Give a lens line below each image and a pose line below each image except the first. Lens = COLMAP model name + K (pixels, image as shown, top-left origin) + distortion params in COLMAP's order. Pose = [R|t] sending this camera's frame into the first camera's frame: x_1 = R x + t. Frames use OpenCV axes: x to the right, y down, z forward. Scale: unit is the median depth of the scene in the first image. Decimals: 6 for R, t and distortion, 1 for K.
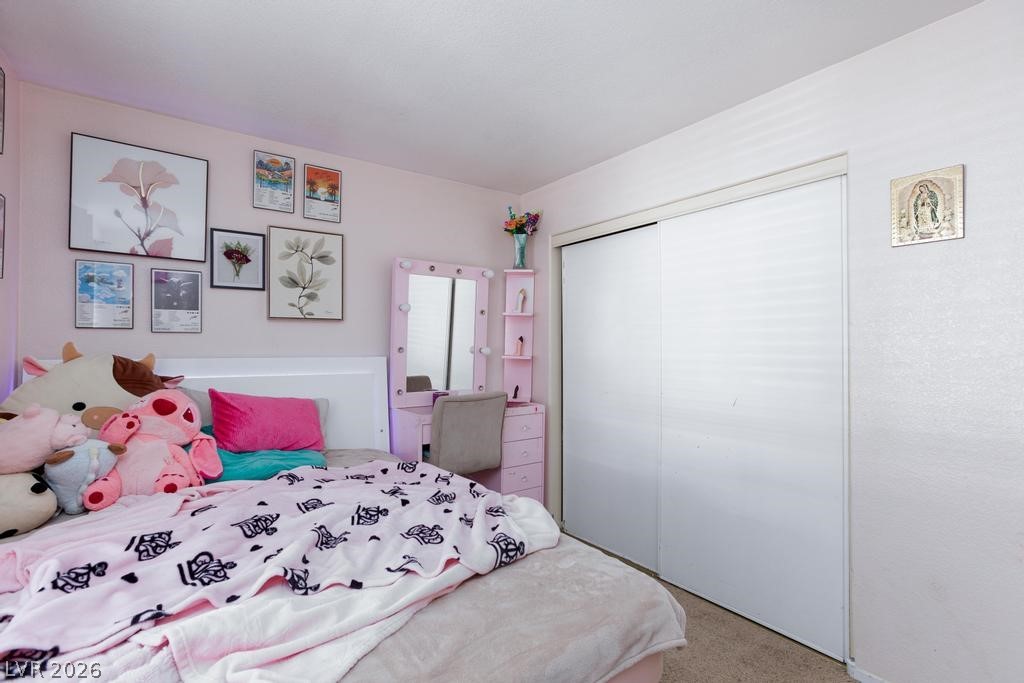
lens RADIAL K [[464.8, 0, 511.0], [0, 464.8, 345.9], [0, 0, 1]] dist [-0.016984, 0.000194]
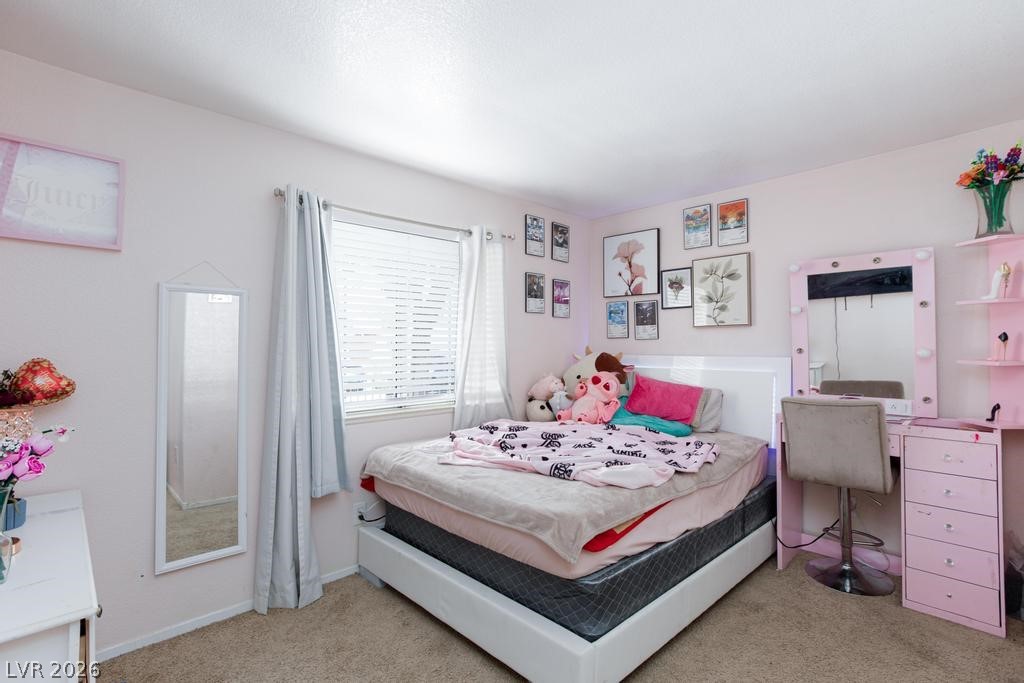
lens RADIAL K [[480.1, 0, 518.2], [0, 480.1, 333.5], [0, 0, 1]] dist [-0.019939, 0.000845]
pose [[0.156146, -0.024280, -0.987436, 0.827261], [0.003497, 0.999705, -0.024029, -0.009197], [0.987728, 0.000299, 0.156185, 0.272027]]
